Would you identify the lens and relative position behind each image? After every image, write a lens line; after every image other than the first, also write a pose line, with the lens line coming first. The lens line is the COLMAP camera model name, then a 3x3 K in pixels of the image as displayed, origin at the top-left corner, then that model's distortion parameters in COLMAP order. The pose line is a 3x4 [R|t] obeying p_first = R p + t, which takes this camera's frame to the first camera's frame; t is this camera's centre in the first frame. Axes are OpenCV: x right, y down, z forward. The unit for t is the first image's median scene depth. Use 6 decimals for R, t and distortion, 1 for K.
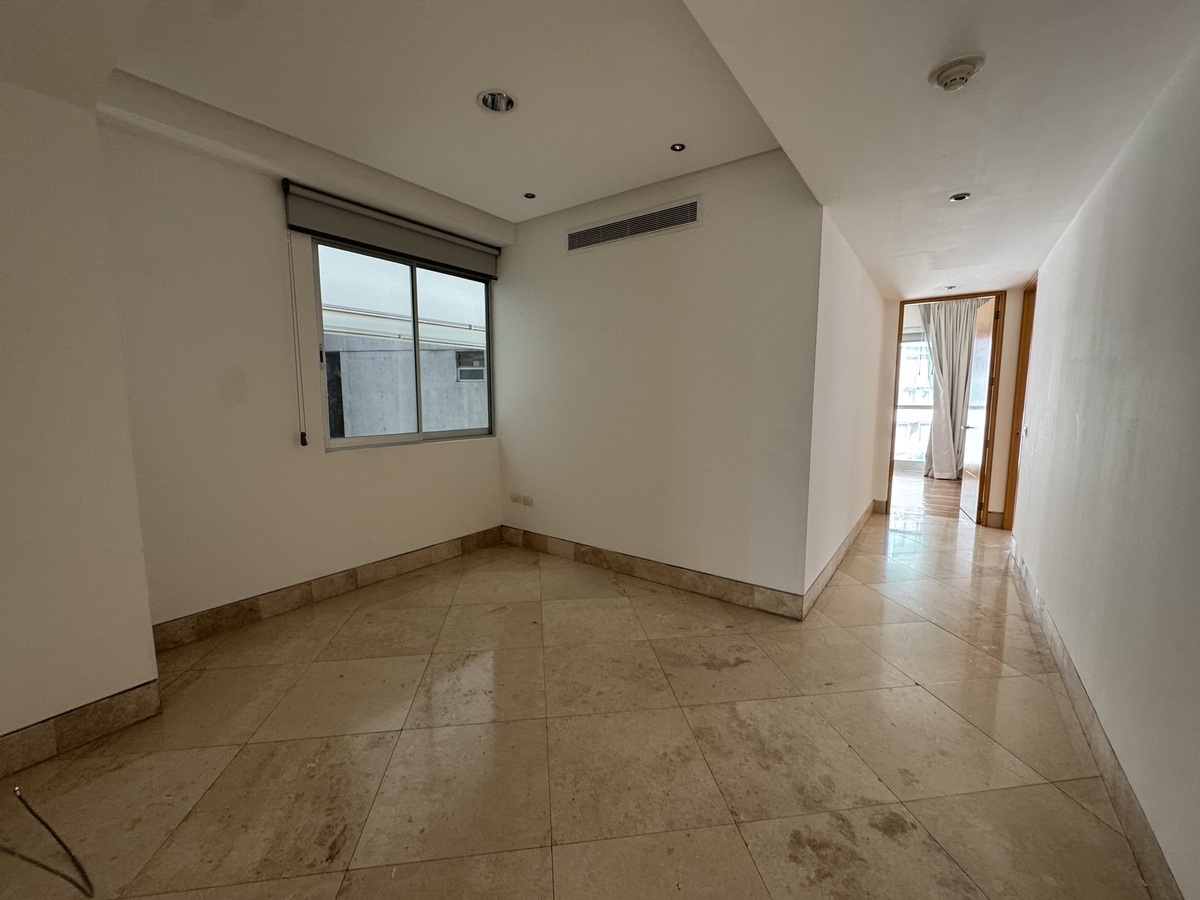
lens RADIAL K [[476.1, 0, 599.0], [0, 476.1, 448.3], [0, 0, 1]] dist [0.002940, 0.000373]
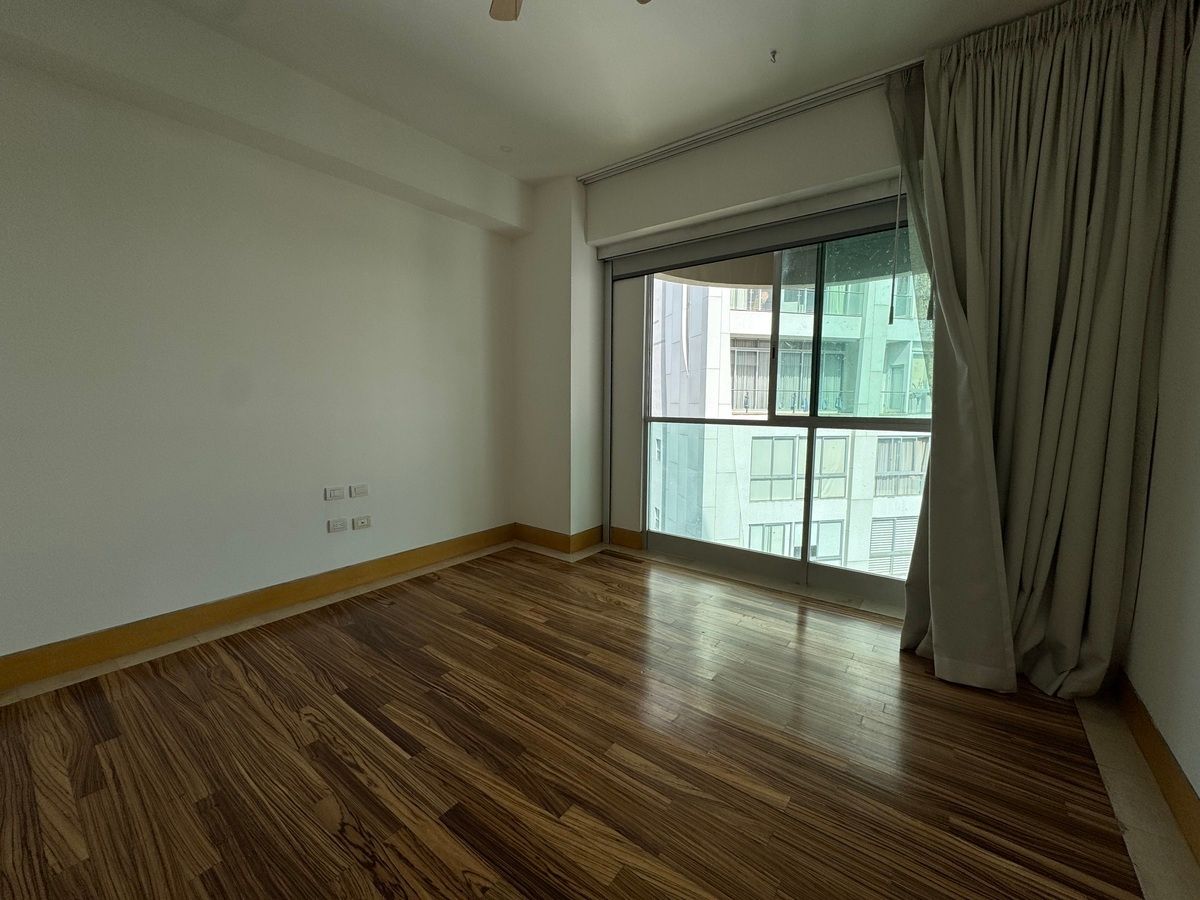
lens RADIAL K [[476.1, 0, 600.8], [0, 476.1, 447.3], [0, 0, 1]] dist [0.002940, 0.000373]
pose [[0.999913, 0.012970, 0.002520, 0.497871], [-0.012937, 0.999835, -0.012767, -0.066752], [-0.002685, 0.012734, 0.999915, 0.709852]]
